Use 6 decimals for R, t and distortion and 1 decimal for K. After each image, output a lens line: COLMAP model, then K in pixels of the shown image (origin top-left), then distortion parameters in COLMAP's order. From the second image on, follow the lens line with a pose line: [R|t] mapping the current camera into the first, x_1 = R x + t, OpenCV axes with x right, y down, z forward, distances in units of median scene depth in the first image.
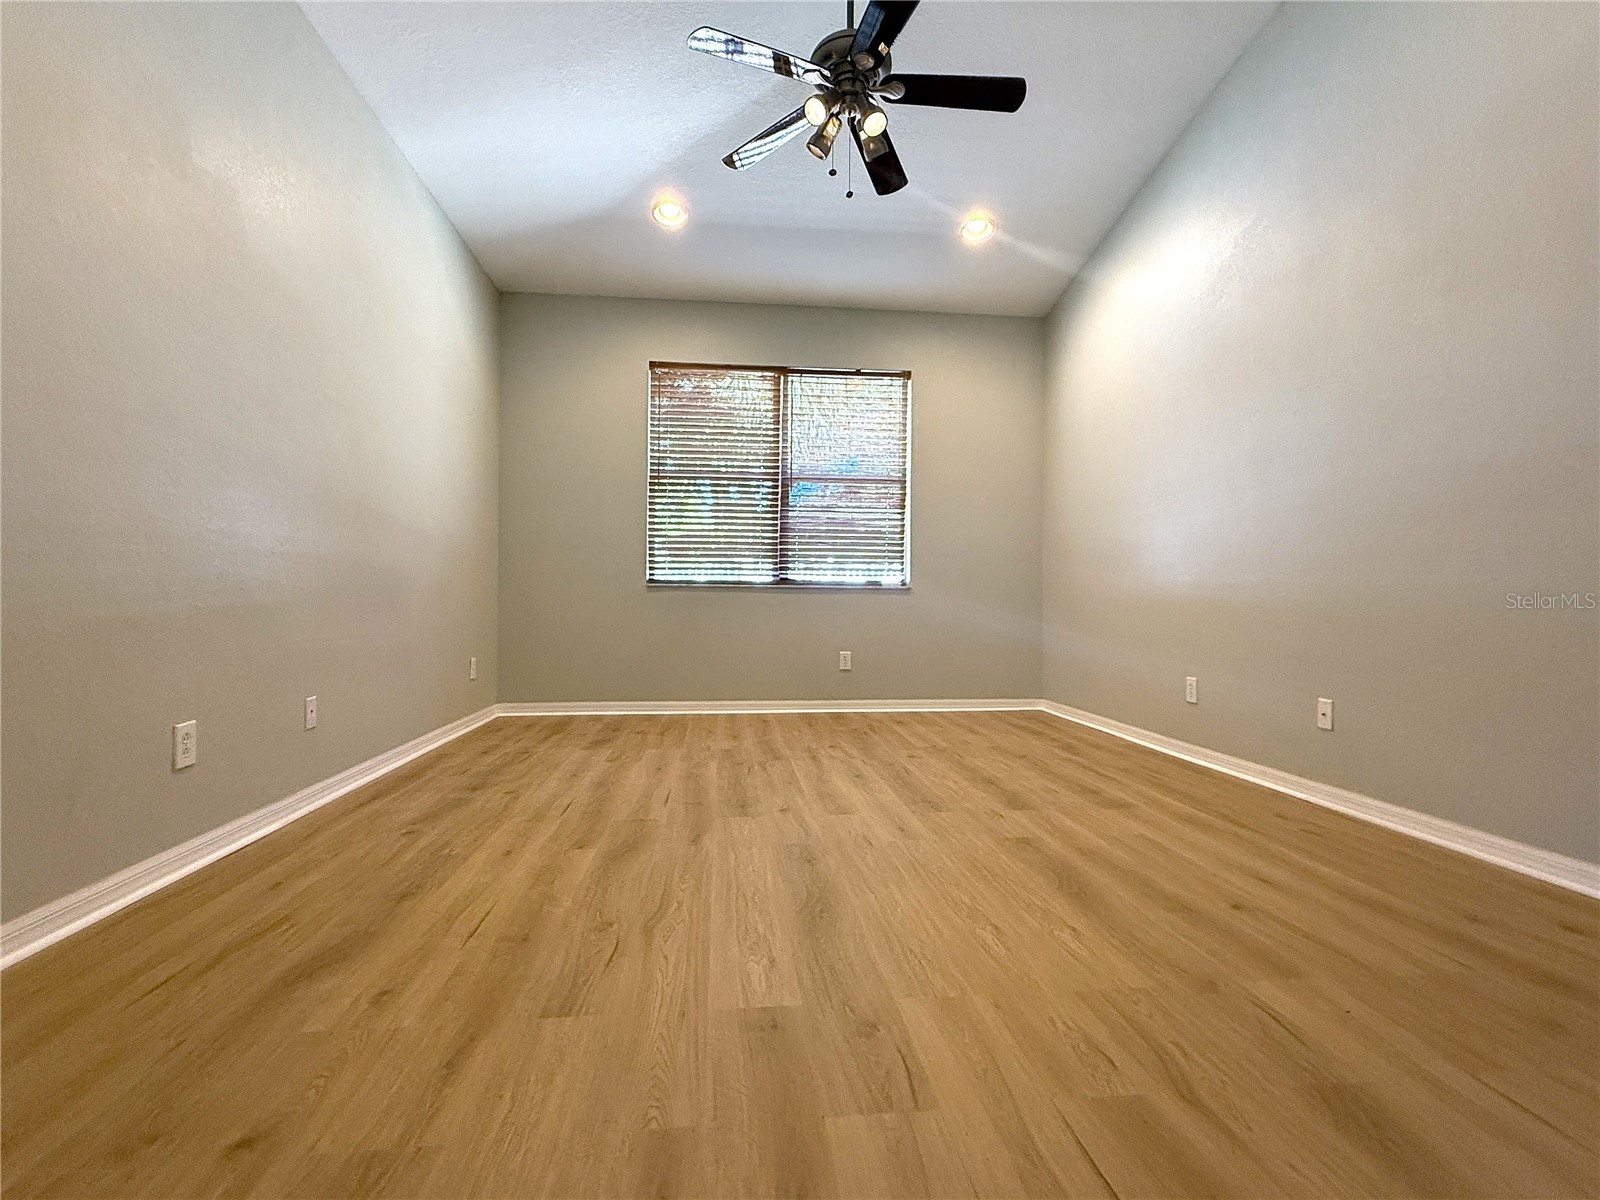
lens RADIAL K [[792.2, 0, 800.0], [0, 792.2, 600.0], [0, 0, 1]] dist [-0.001250, 0.000166]
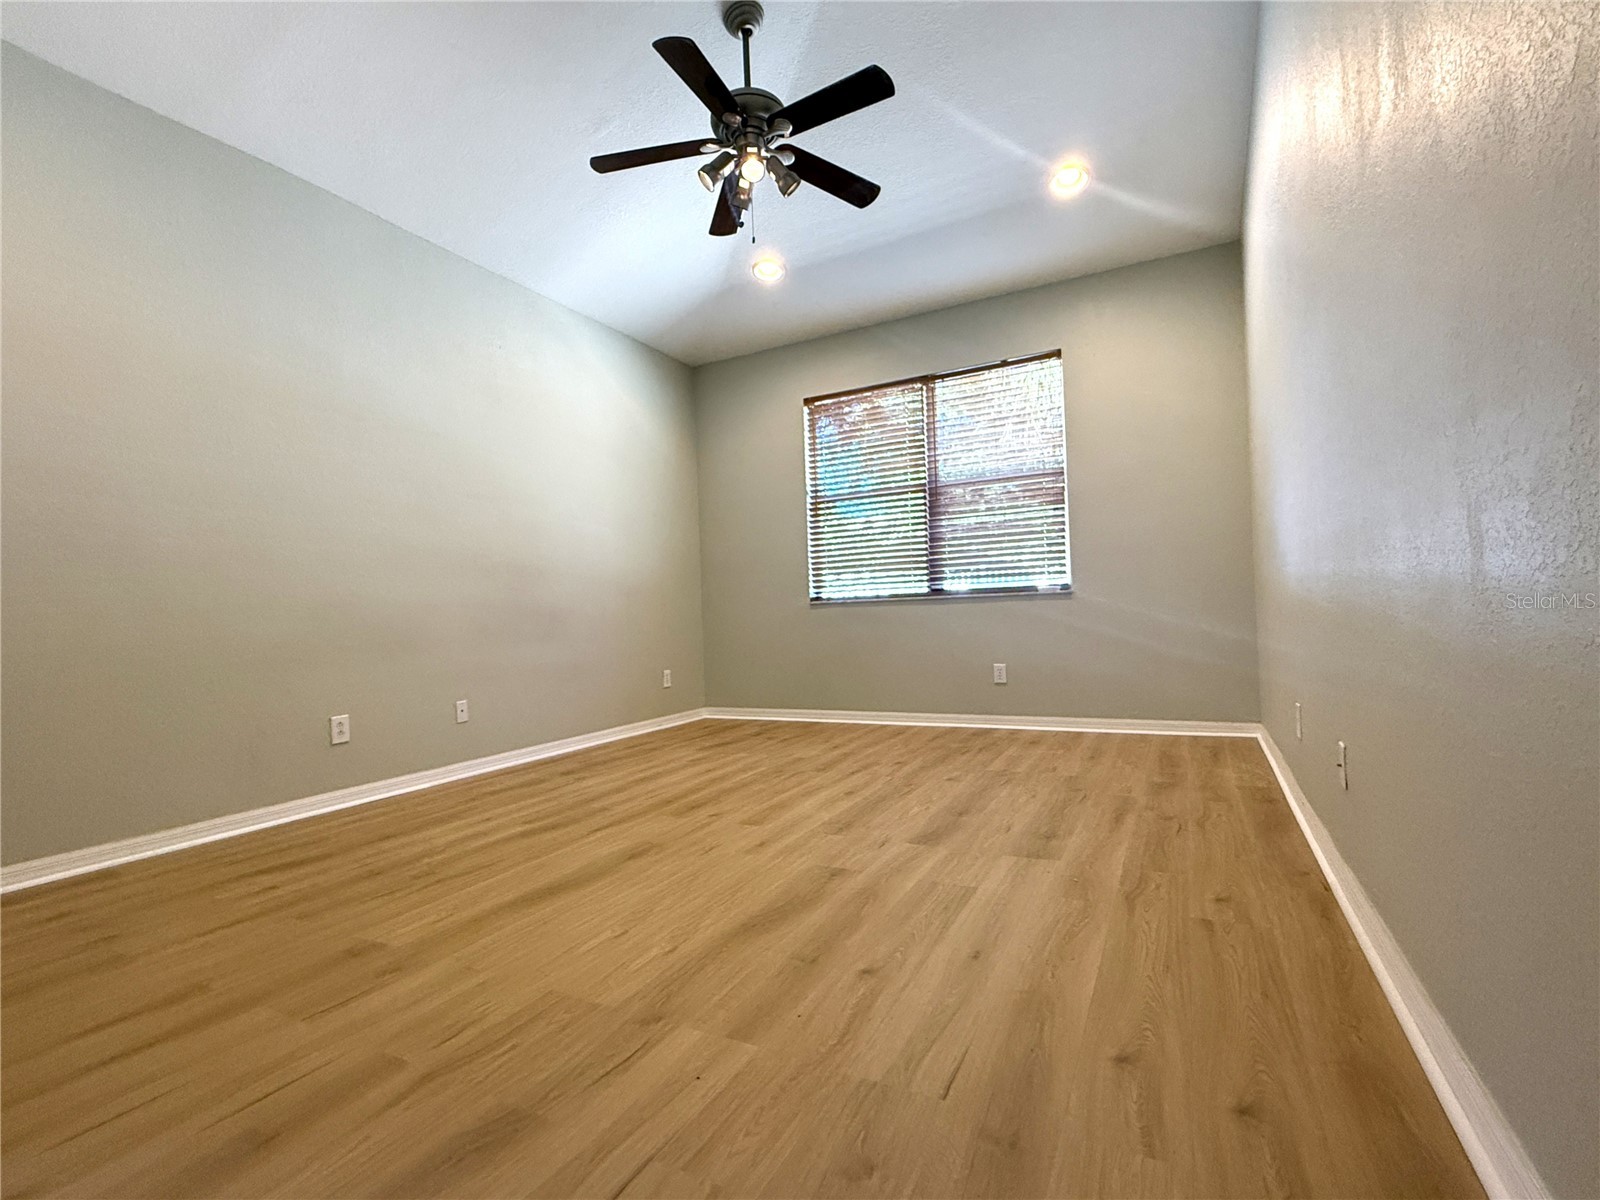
lens RADIAL K [[767.7, 0, 719.8], [0, 767.7, 595.5], [0, 0, 1]] dist [0.003507, 0.000274]
pose [[0.806095, -0.054864, -0.589237, 0.352823], [0.046343, 0.998488, -0.029570, -0.004015], [0.589968, -0.003471, 0.807419, 0.080714]]
